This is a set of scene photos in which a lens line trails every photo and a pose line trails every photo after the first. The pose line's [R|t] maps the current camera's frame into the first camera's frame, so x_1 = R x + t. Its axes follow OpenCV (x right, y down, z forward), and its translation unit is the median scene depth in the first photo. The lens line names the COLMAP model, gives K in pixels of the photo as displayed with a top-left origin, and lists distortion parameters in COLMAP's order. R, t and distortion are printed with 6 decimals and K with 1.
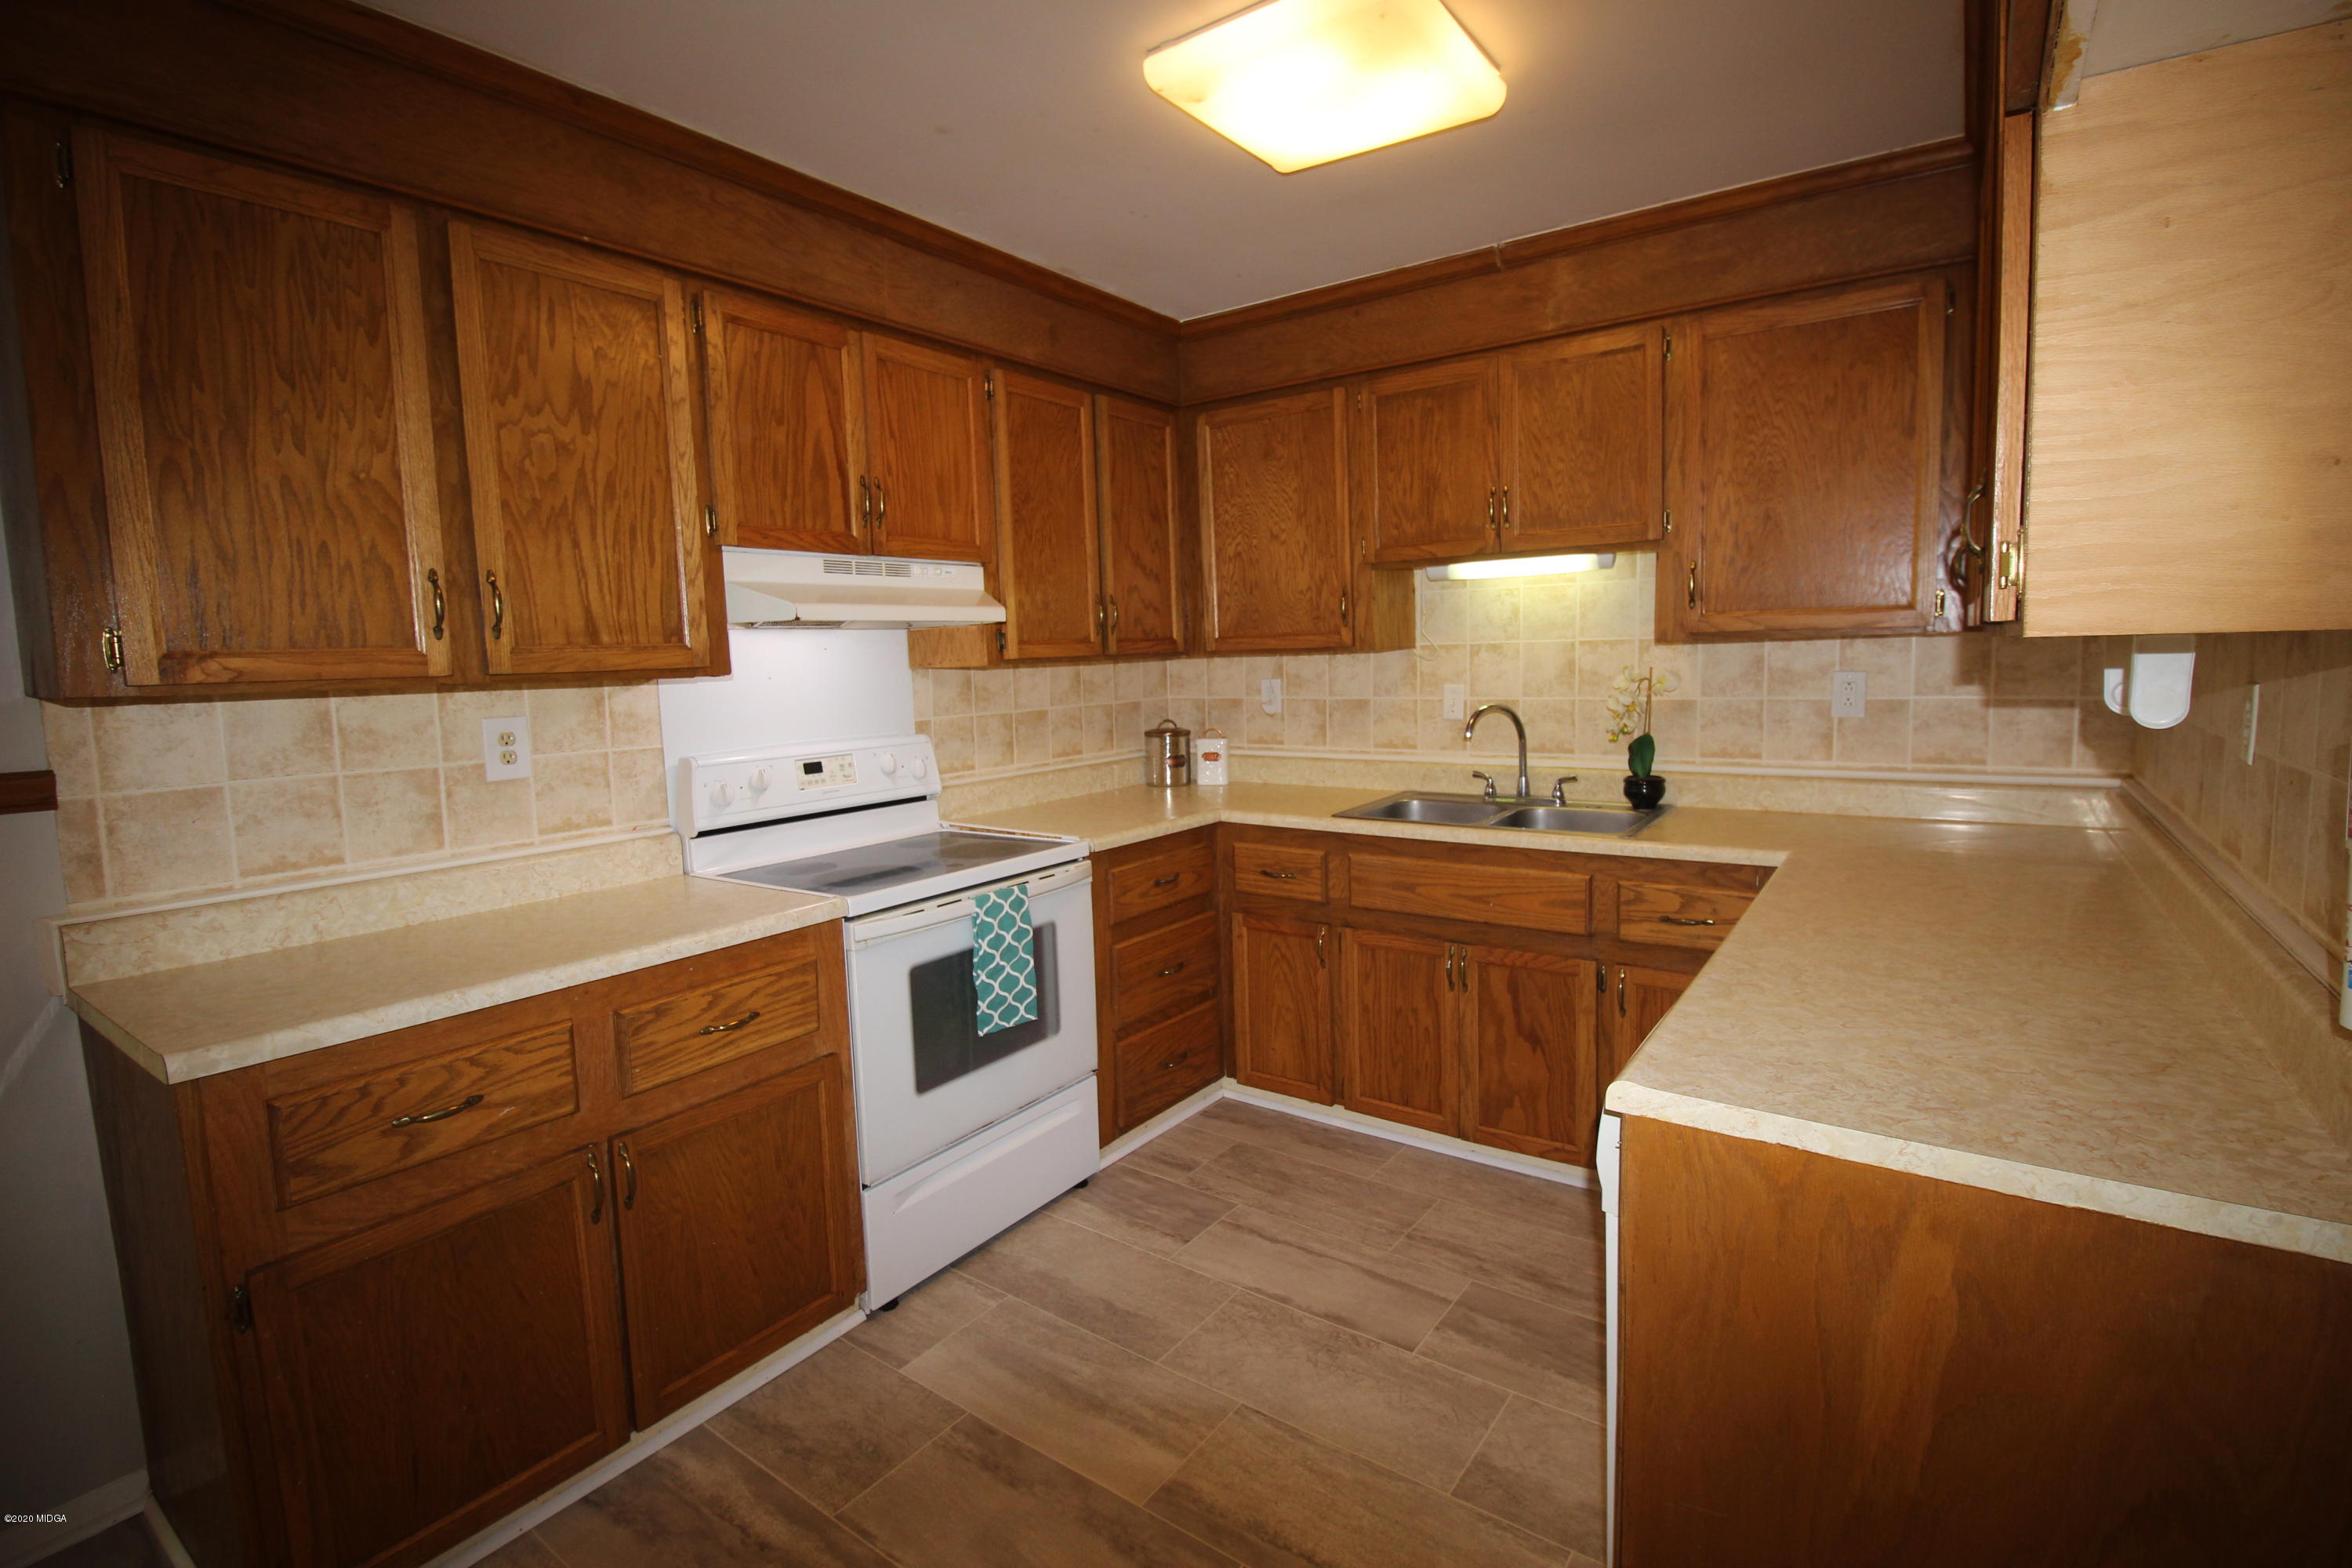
lens RADIAL K [[1092.6, 0, 1176.0], [0, 1092.6, 763.3], [0, 0, 1]] dist [-0.027597, -0.001710]
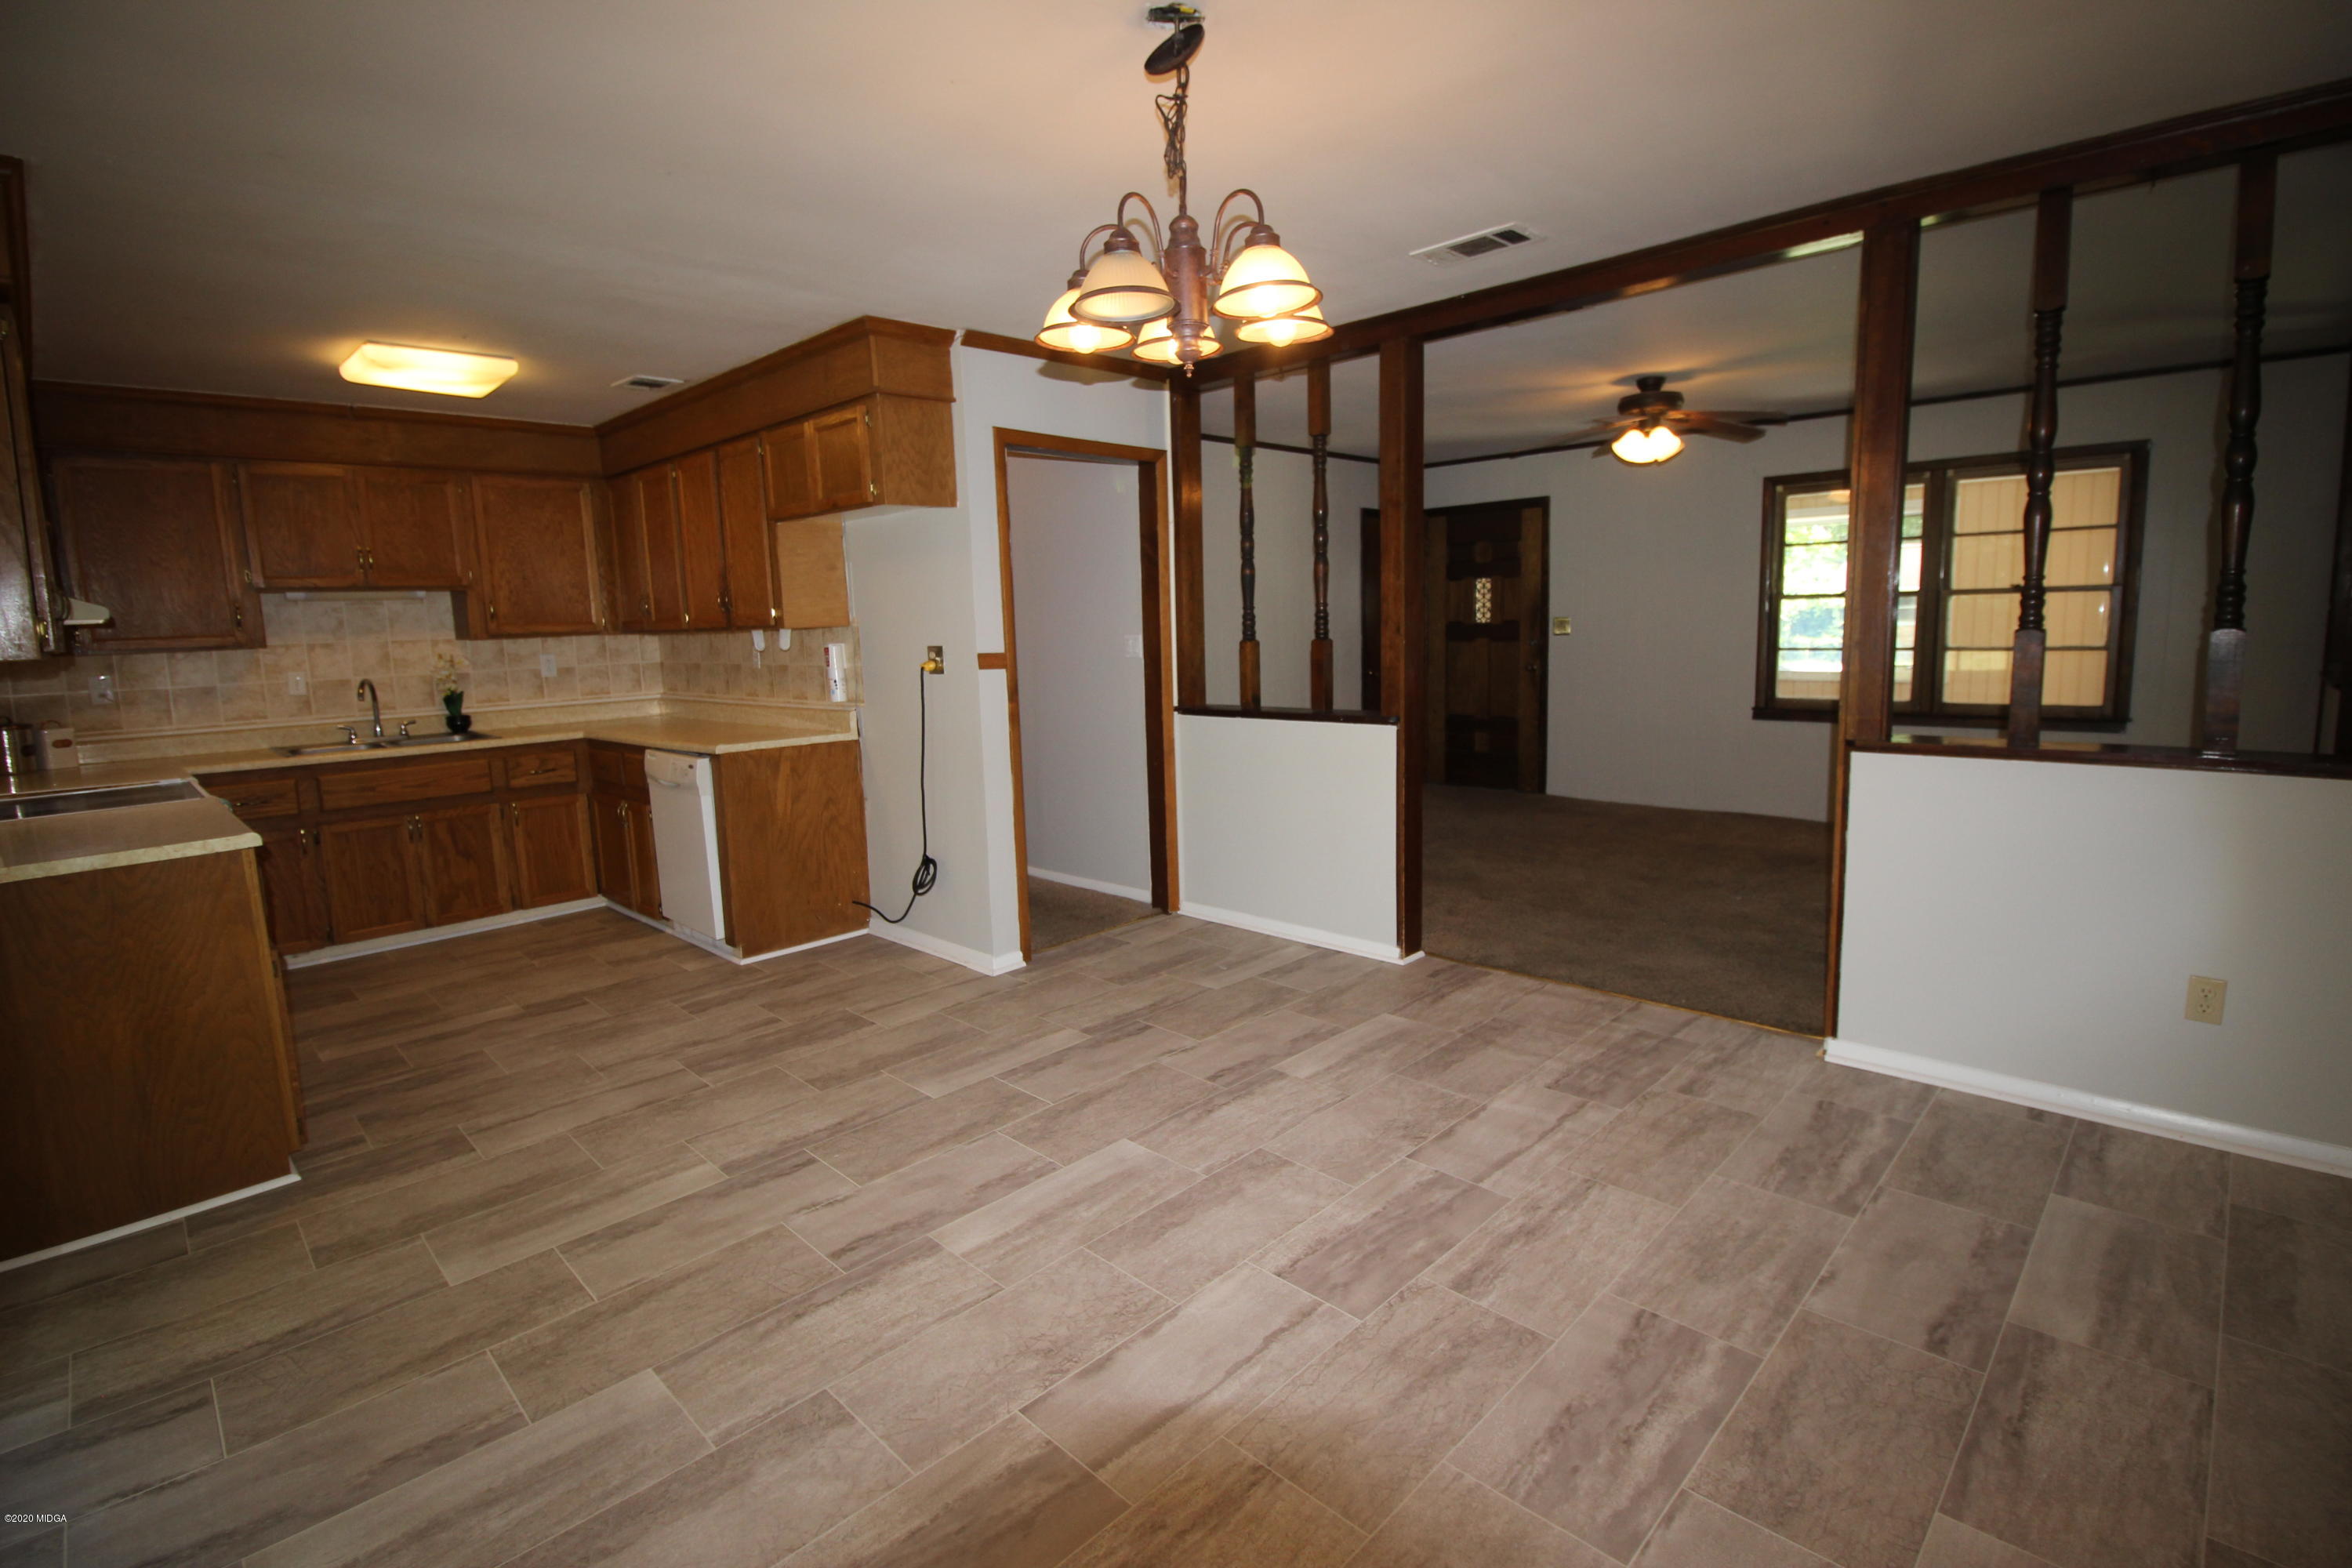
lens RADIAL K [[1092.6, 0, 1174.2], [0, 1092.6, 778.7], [0, 0, 1]] dist [-0.027597, -0.001710]
pose [[0.159424, -0.121713, 0.979679, -1.182411], [0.119817, 0.987420, 0.103177, 0.076163], [-0.979912, 0.100933, 0.172001, -0.471705]]
